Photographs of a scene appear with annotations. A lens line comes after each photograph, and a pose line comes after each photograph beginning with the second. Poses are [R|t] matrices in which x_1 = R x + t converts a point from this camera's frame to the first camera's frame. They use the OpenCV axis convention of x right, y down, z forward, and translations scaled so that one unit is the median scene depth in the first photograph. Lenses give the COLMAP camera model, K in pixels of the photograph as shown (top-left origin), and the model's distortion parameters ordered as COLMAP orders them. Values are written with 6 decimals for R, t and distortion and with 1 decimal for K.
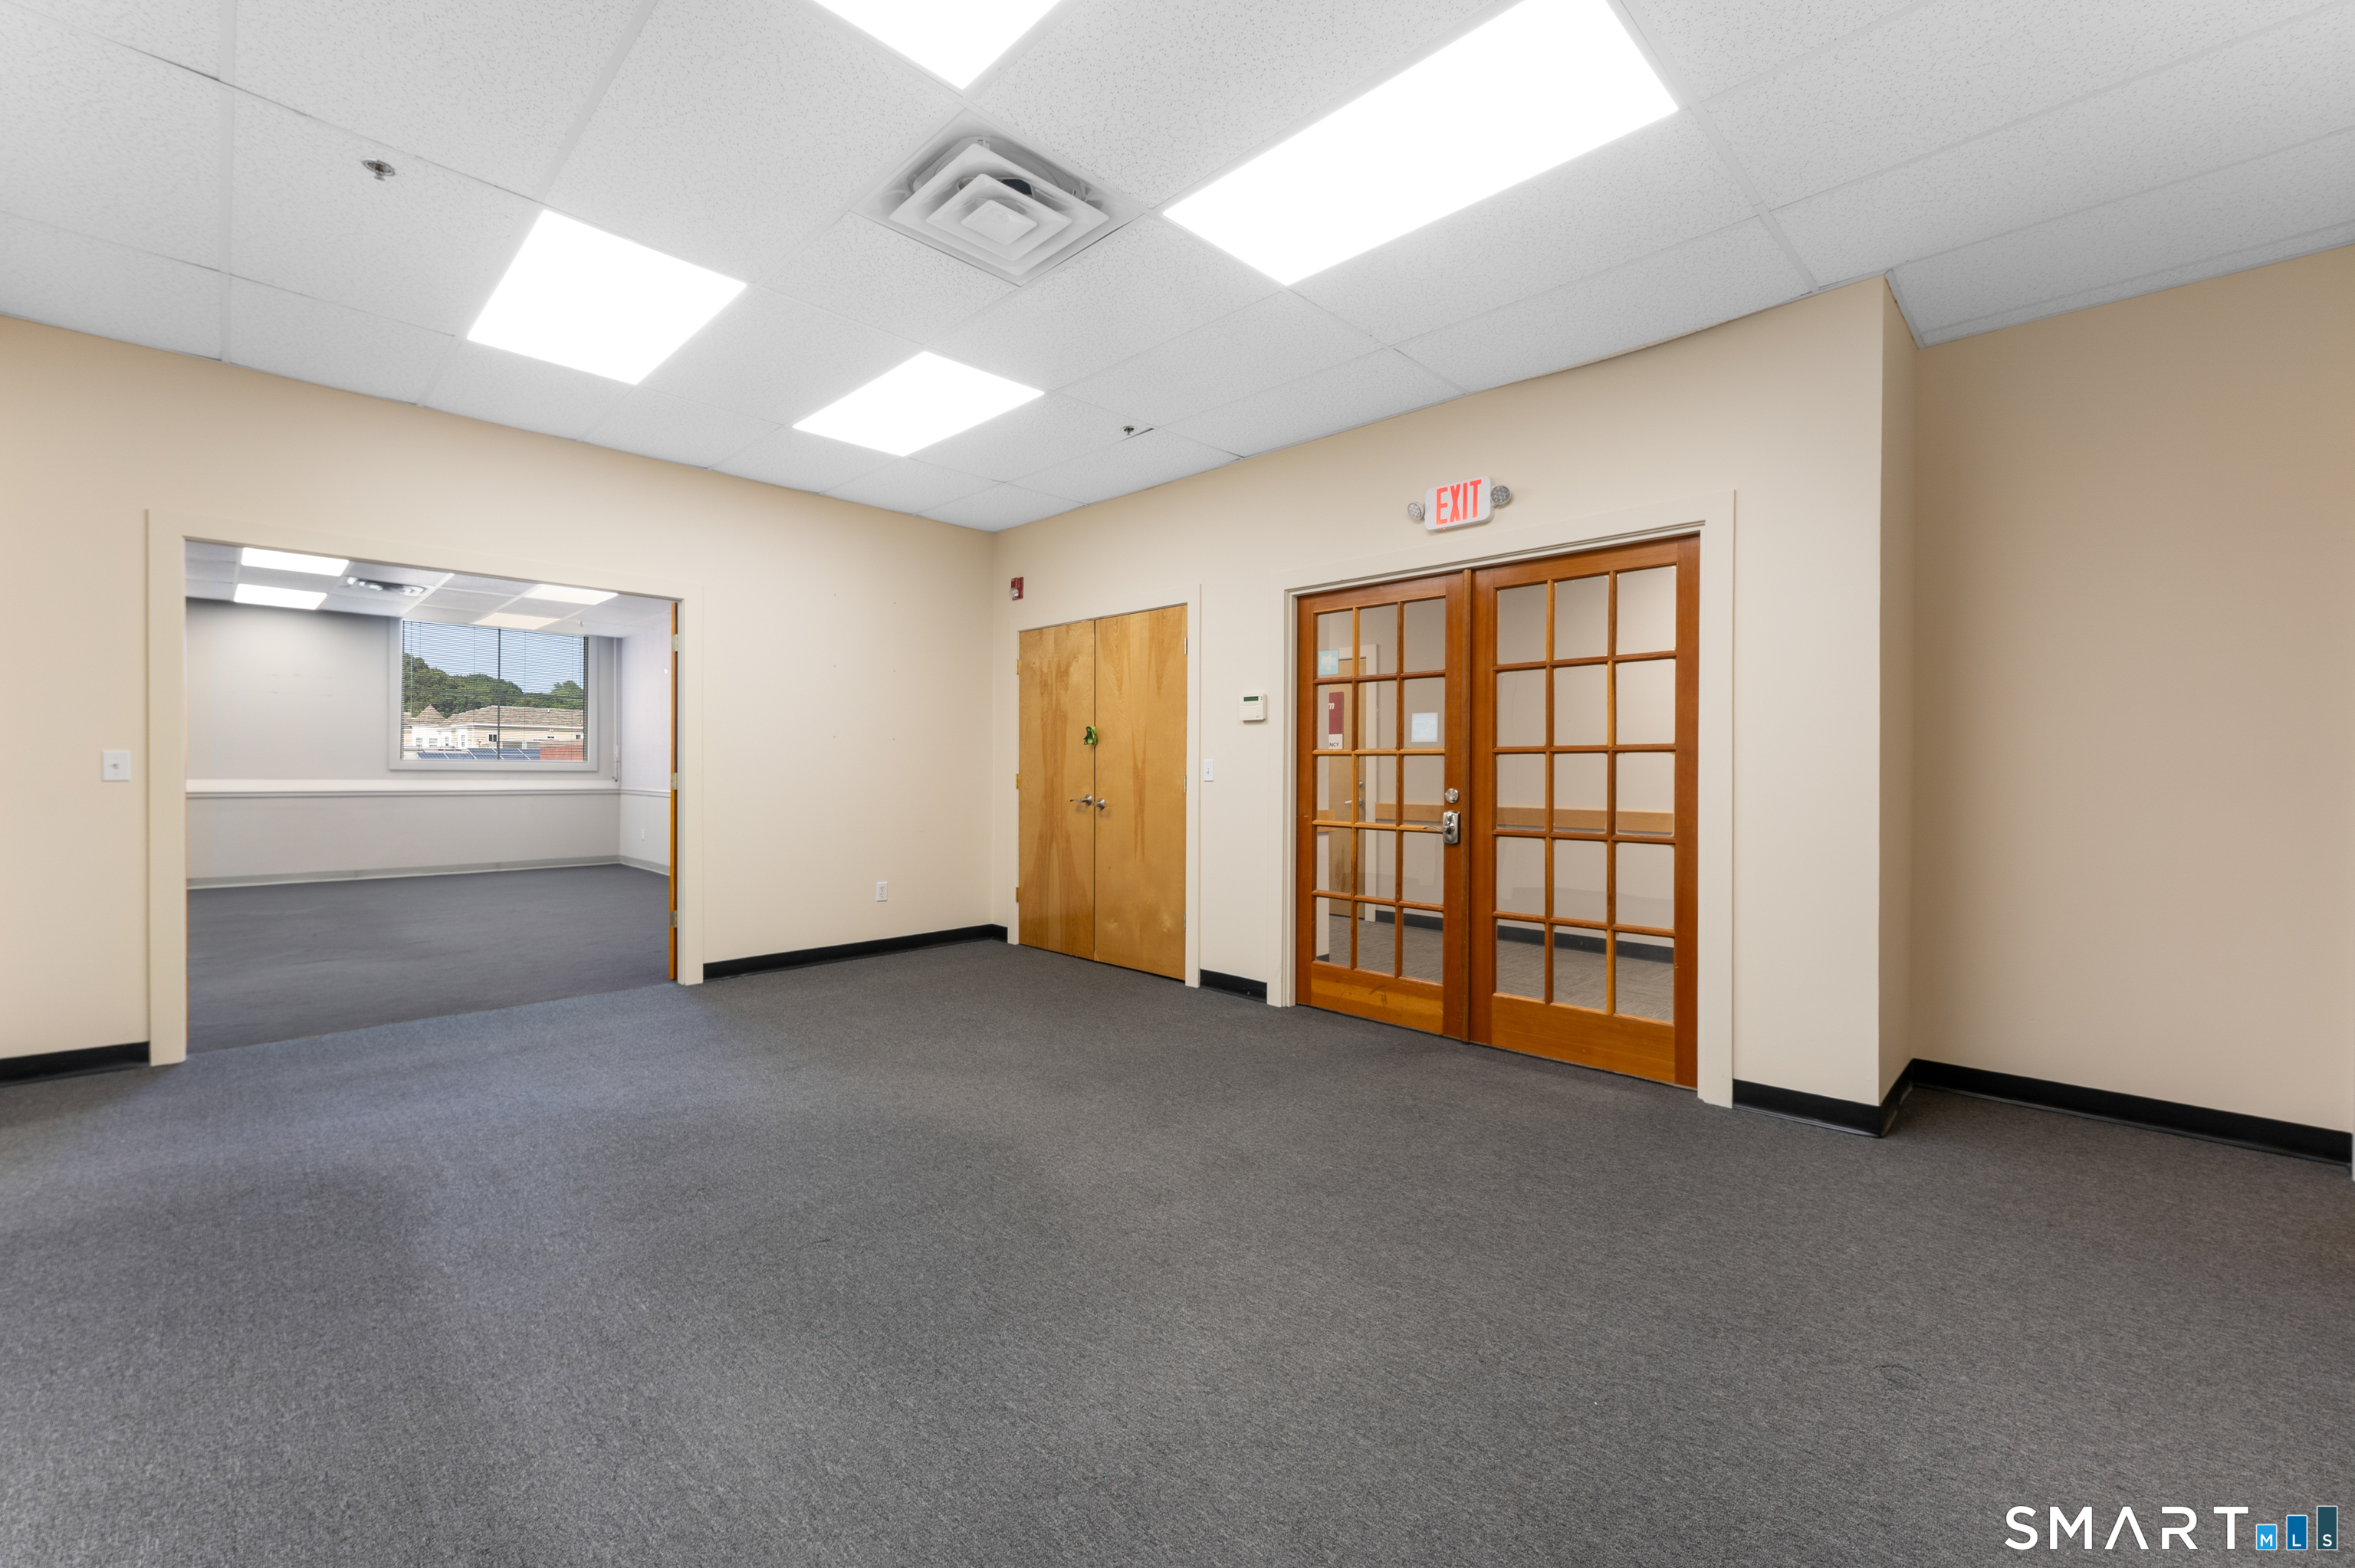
lens RADIAL K [[958.5, 0, 1181.1], [0, 958.5, 775.3], [0, 0, 1]] dist [0.003019, -0.000093]
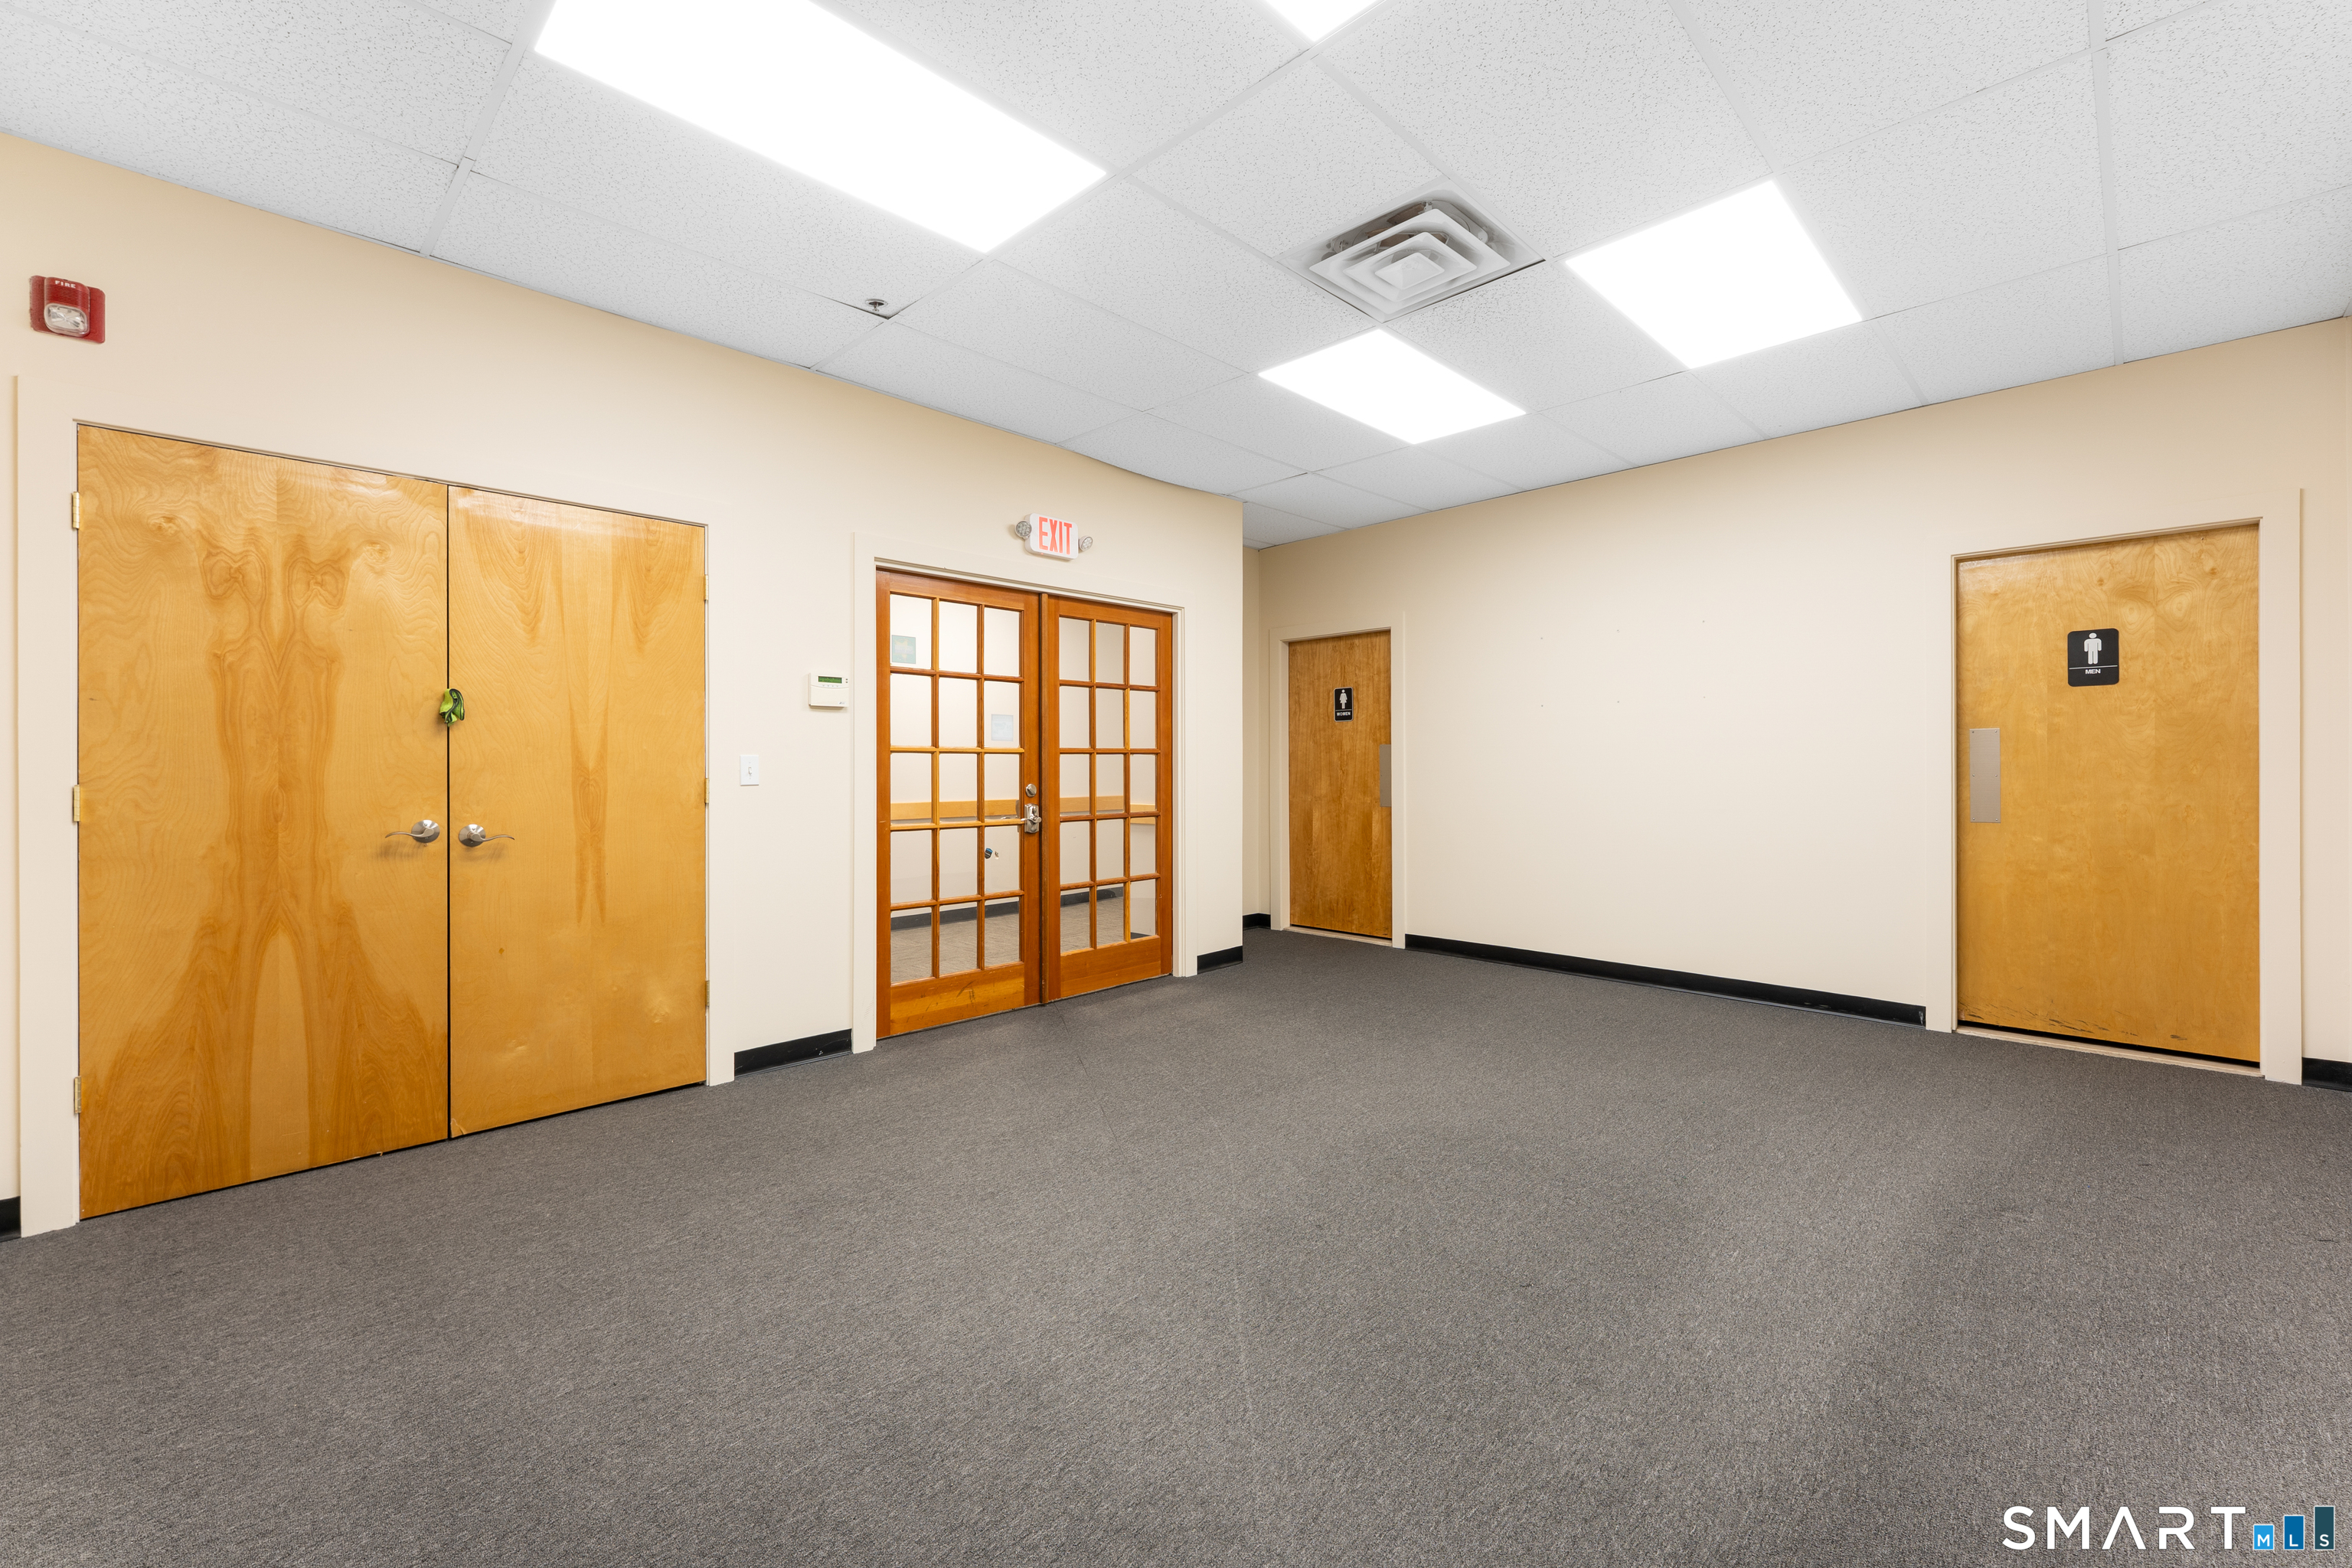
lens RADIAL K [[957.4, 0, 1179.6], [0, 957.4, 769.3], [0, 0, 1]] dist [0.003019, -0.000093]
pose [[-0.000368, -0.008331, 0.999965, -0.789012], [0.009542, 0.999920, 0.008334, -0.010264], [-0.999954, 0.009544, -0.000288, 0.776701]]
